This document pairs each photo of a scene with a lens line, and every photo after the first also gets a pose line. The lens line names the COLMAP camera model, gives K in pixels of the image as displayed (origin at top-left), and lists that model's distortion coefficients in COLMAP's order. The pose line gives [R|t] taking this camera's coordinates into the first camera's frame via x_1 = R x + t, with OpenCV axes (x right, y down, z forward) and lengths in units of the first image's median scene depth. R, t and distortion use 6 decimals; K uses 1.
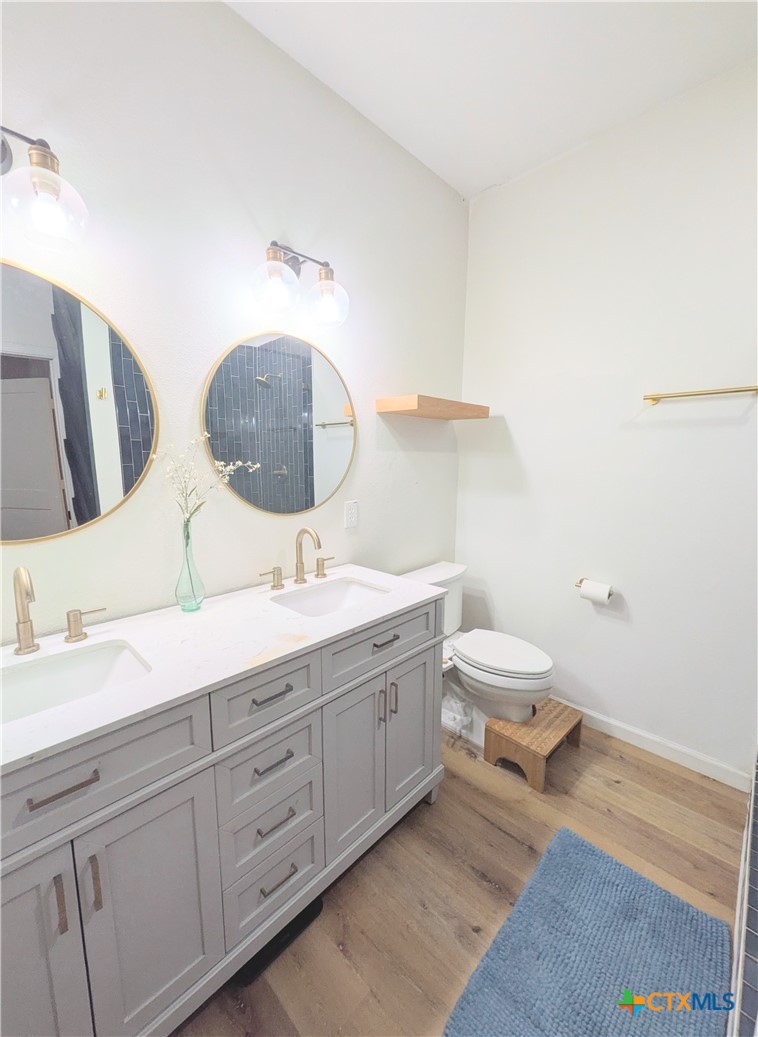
lens RADIAL K [[410.2, 0, 371.1], [0, 410.2, 517.2], [0, 0, 1]] dist [-0.000595, -0.000231]
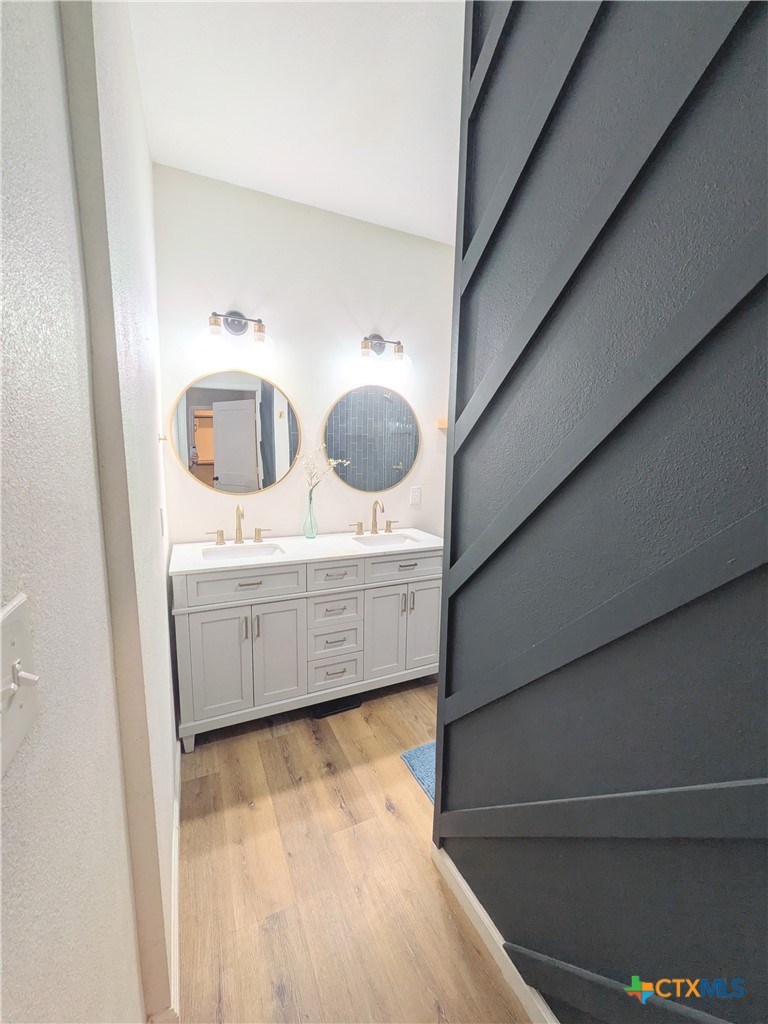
lens RADIAL K [[405.1, 0, 388.0], [0, 405.1, 511.1], [0, 0, 1]] dist [-0.000595, -0.000231]
pose [[0.944039, 0.066850, -0.322989, 0.423634], [-0.068018, 0.997655, 0.007682, 0.055370], [0.322745, 0.014717, 0.946372, -0.560626]]
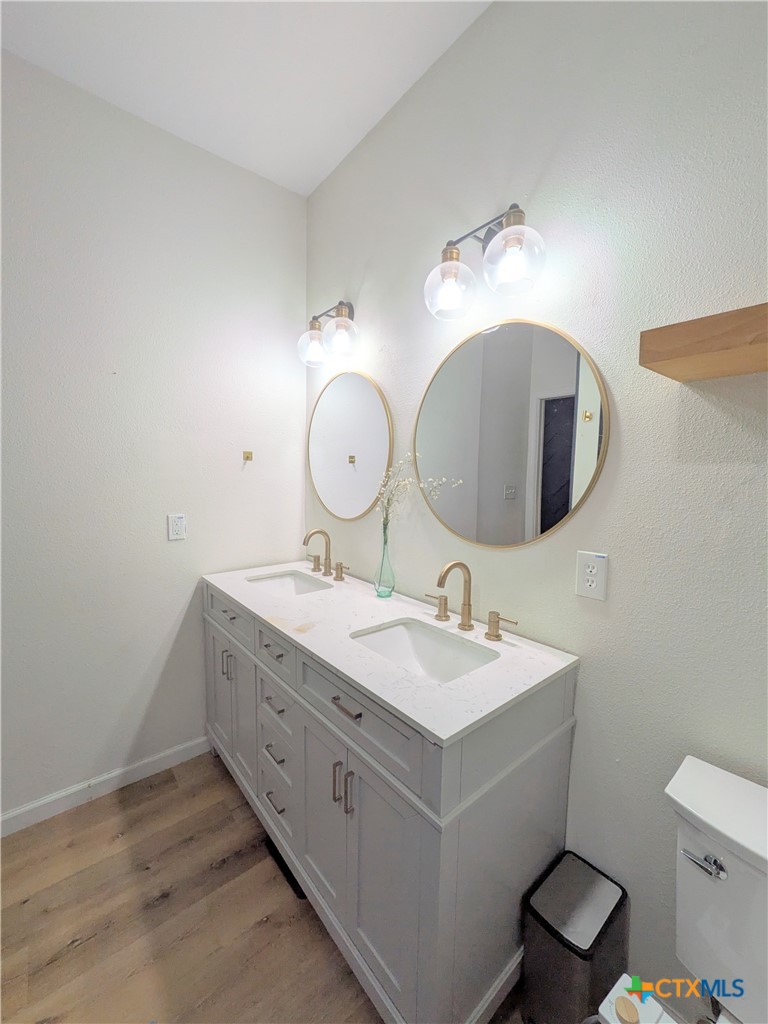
lens RADIAL K [[405.1, 0, 381.2], [0, 405.1, 509.9], [0, 0, 1]] dist [-0.000595, -0.000231]
pose [[-0.091417, 0.097748, -0.991004, 0.649776], [-0.143383, 0.983509, 0.110235, -0.139207], [0.985436, 0.152170, -0.075894, 0.922944]]
